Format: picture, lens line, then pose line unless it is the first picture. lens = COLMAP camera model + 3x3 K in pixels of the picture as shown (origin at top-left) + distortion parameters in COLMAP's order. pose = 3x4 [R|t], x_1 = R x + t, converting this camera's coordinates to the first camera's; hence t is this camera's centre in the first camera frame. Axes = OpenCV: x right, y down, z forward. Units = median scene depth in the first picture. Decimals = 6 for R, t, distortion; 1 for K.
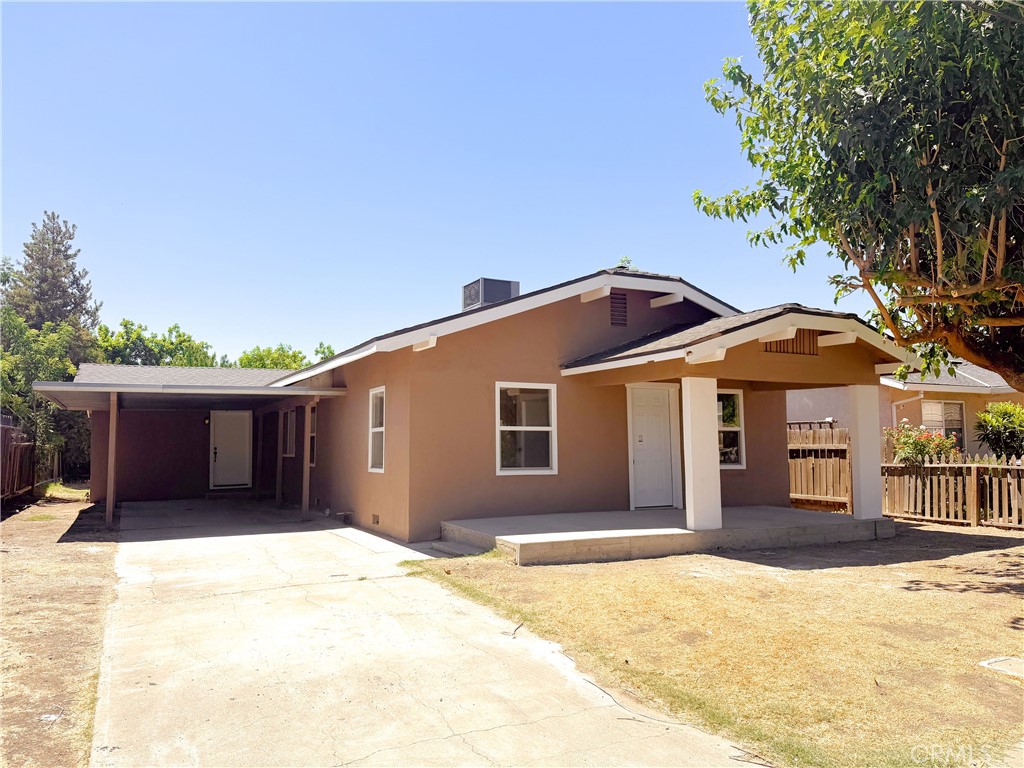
lens RADIAL K [[750.1, 0, 506.2], [0, 750.1, 386.9], [0, 0, 1]] dist [0.088058, -0.144943]
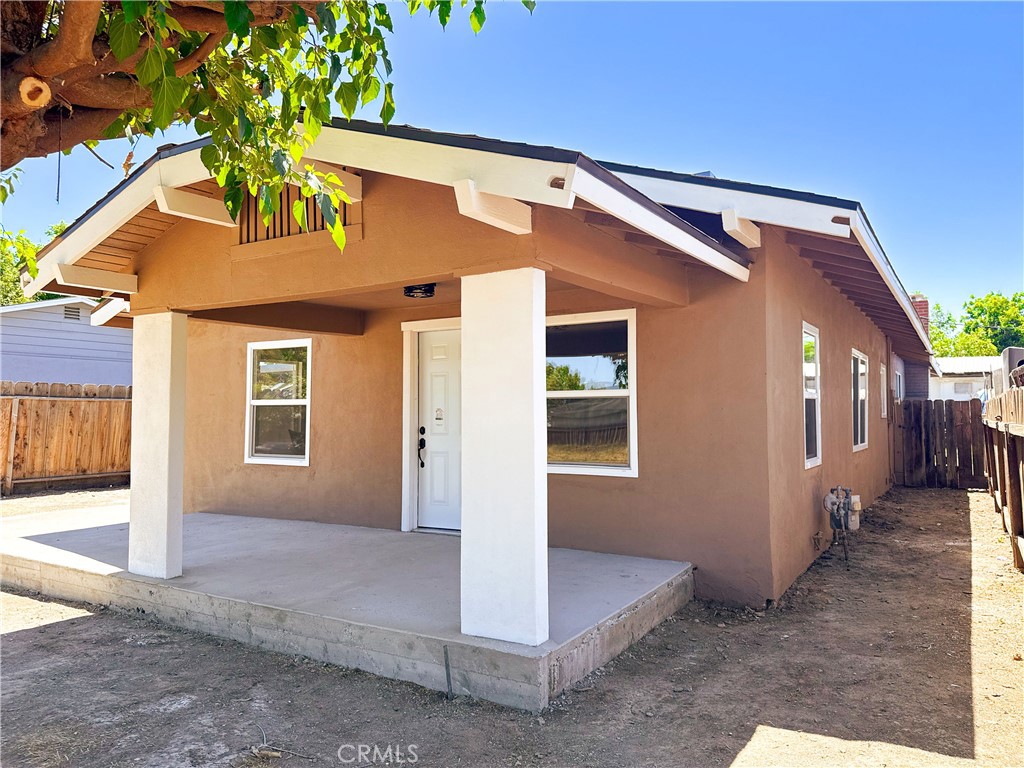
lens RADIAL K [[729.8, 0, 515.4], [0, 729.8, 379.9], [0, 0, 1]] dist [0.057792, -0.078918]
pose [[0.529427, -0.039506, -0.847435, 0.732203], [0.068100, 0.997671, -0.003966, 0.049943], [0.845618, -0.055610, 0.530884, 0.774380]]
